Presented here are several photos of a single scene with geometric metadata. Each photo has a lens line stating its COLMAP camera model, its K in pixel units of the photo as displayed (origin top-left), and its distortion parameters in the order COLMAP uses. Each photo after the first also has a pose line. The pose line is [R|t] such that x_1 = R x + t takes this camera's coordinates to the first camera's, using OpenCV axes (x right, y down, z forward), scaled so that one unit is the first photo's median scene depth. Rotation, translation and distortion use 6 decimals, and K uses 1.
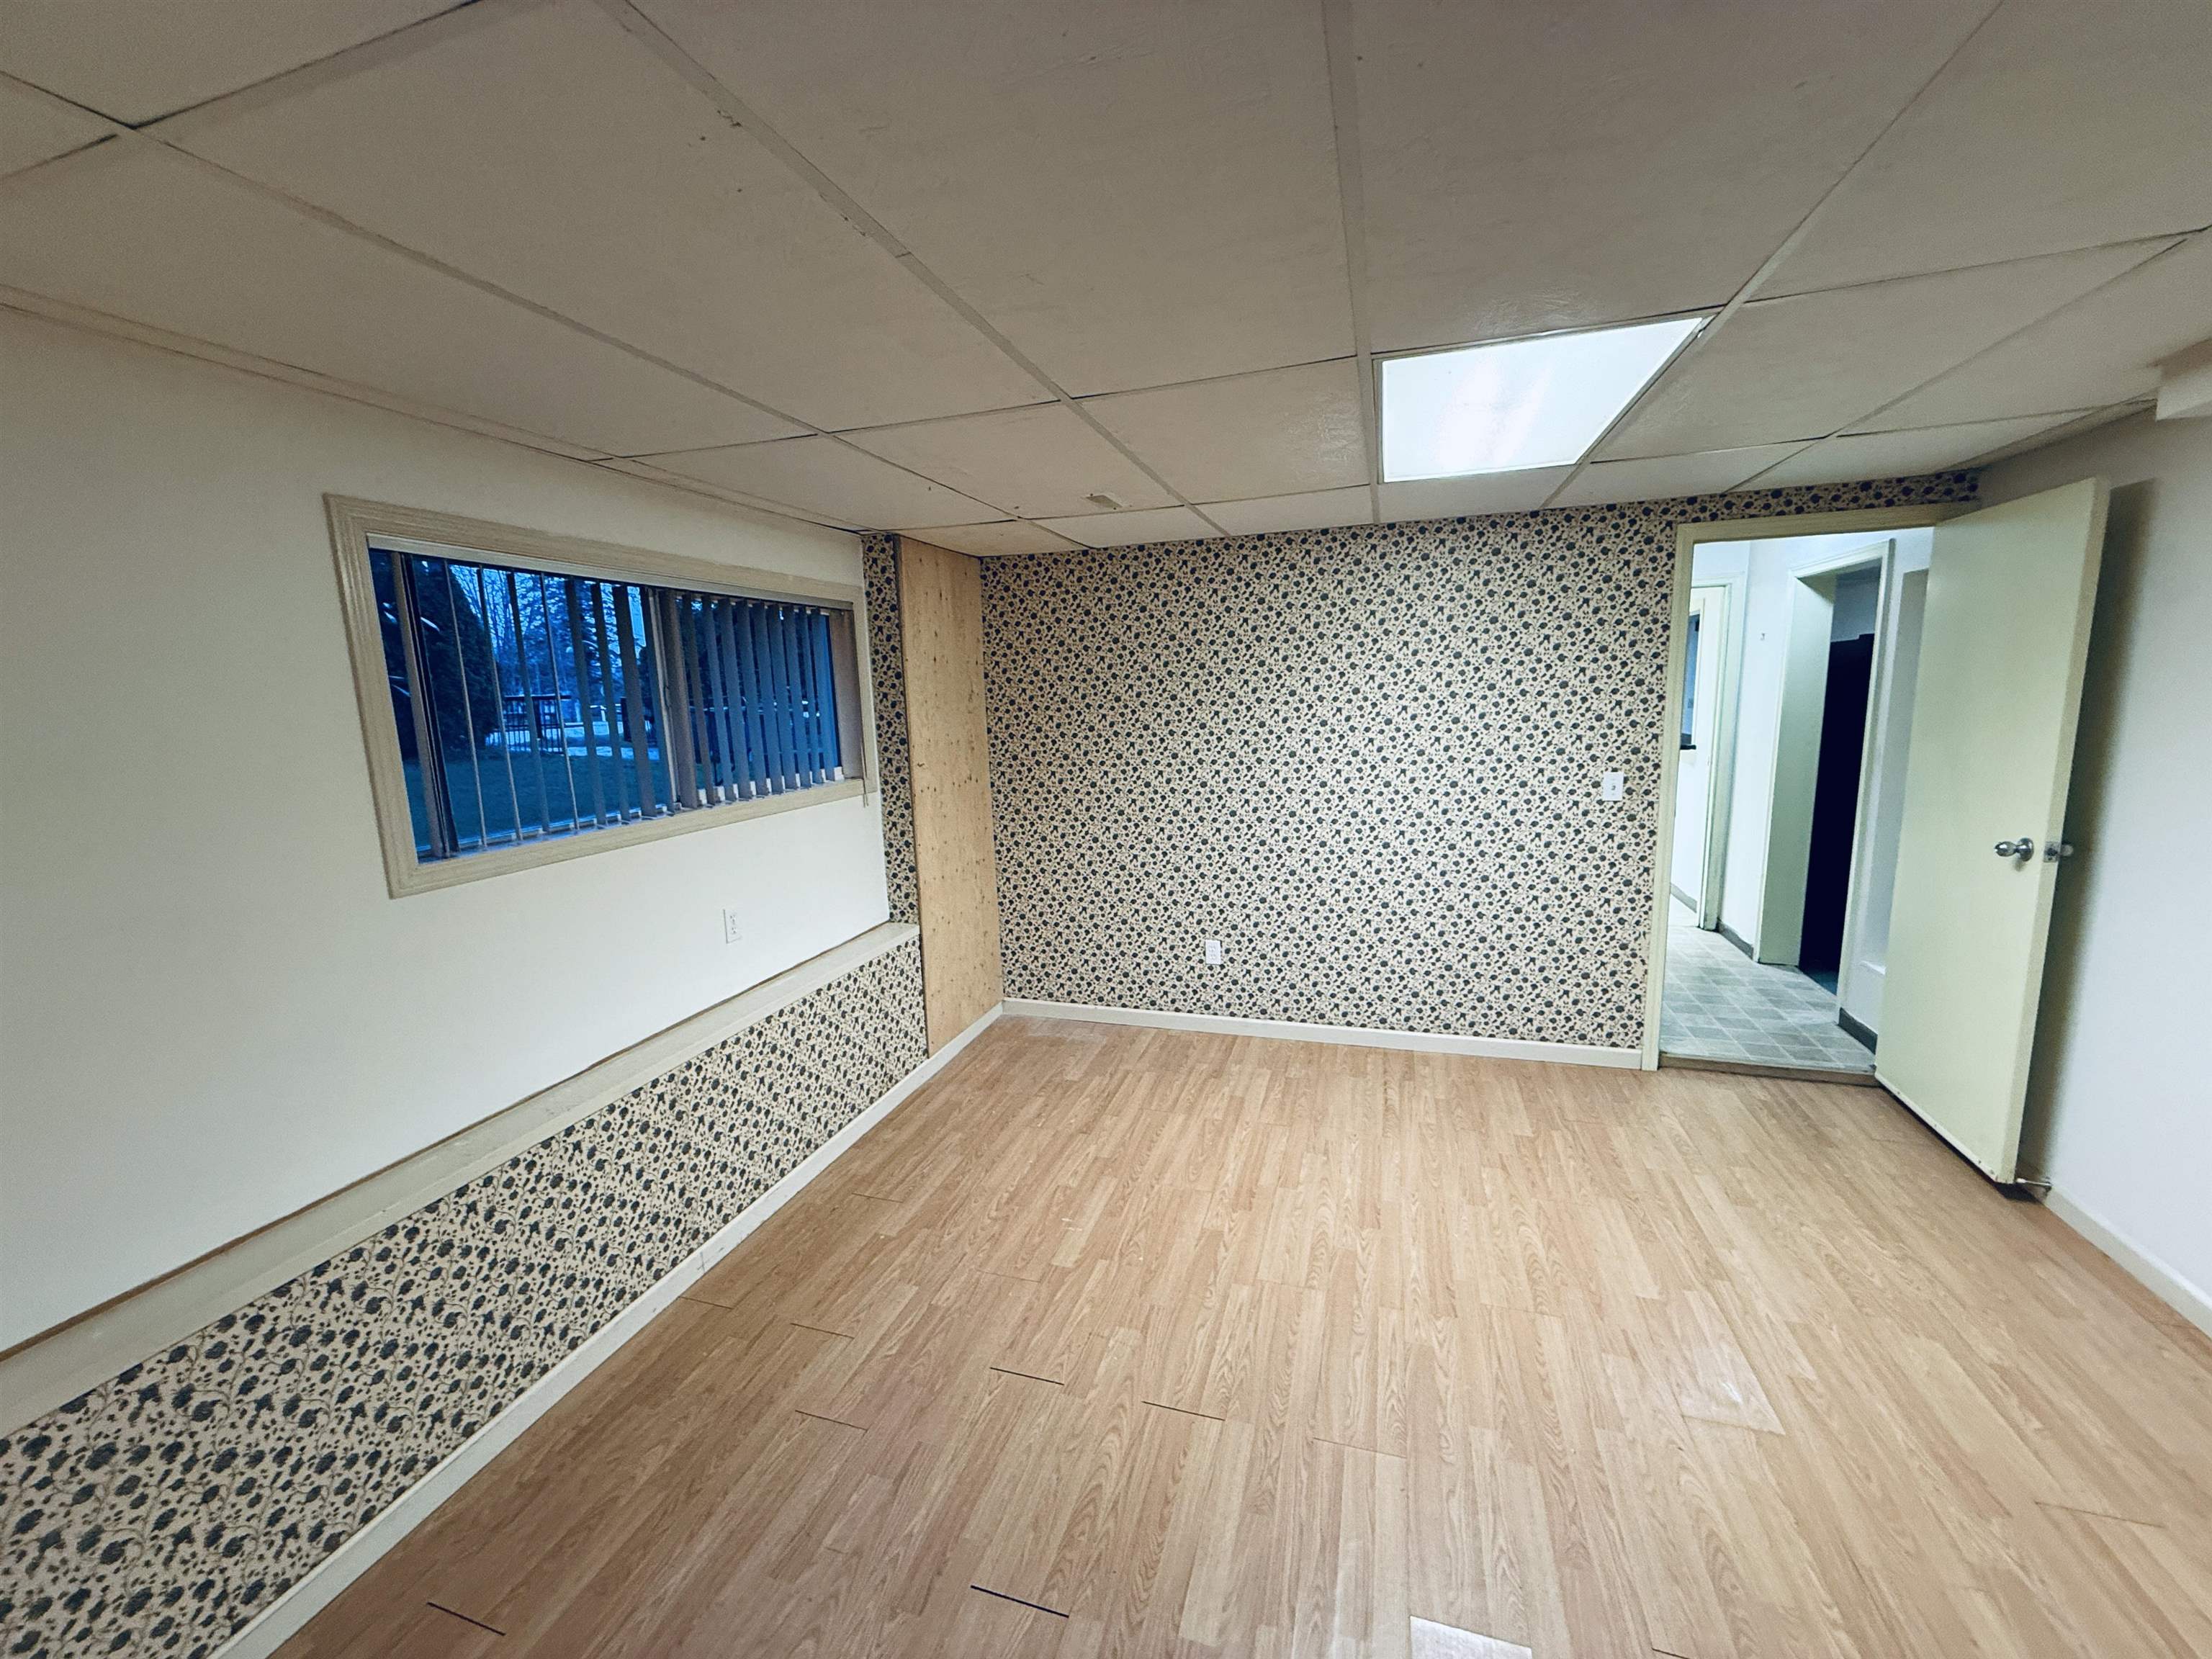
lens RADIAL K [[879.7, 0, 1099.7], [0, 879.7, 825.6], [0, 0, 1]] dist [0.003155, 0.000219]
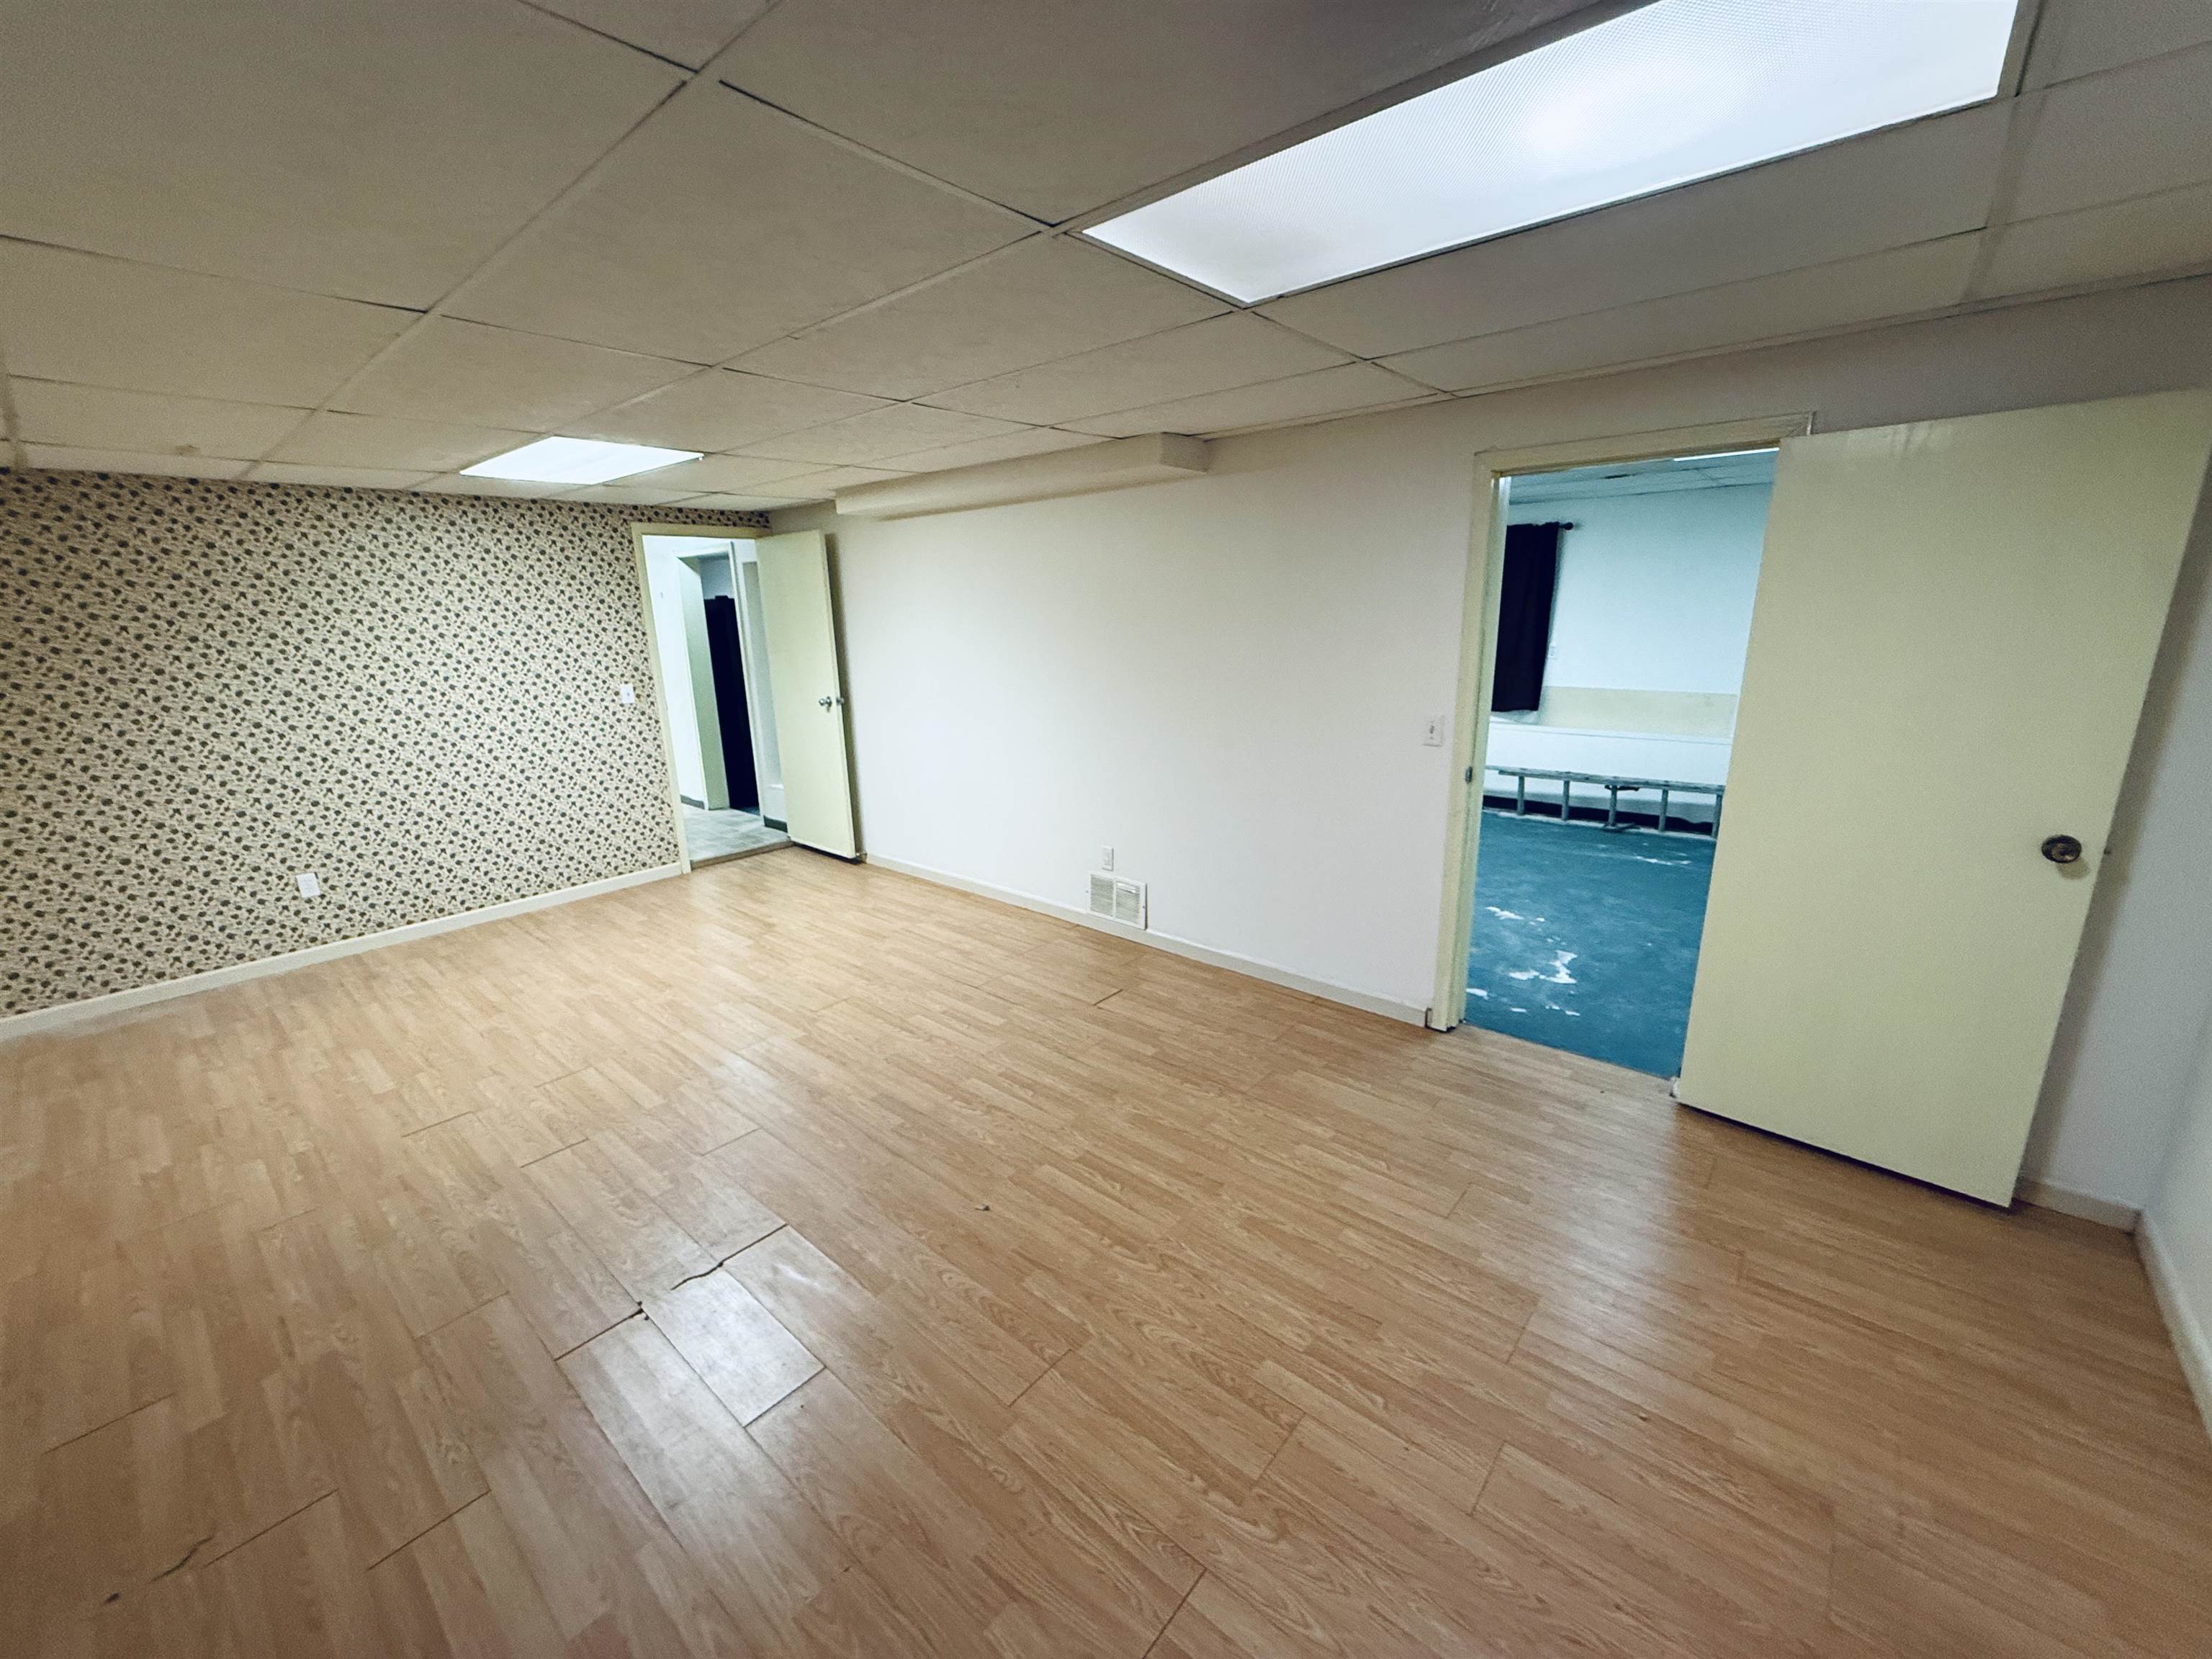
lens RADIAL K [[879.7, 0, 1102.3], [0, 879.7, 829.9], [0, 0, 1]] dist [0.003155, 0.000219]
pose [[0.389475, -0.208830, 0.897050, -0.504020], [0.154473, 0.974972, 0.159901, 0.067508], [-0.907991, 0.076293, 0.411986, -0.343841]]
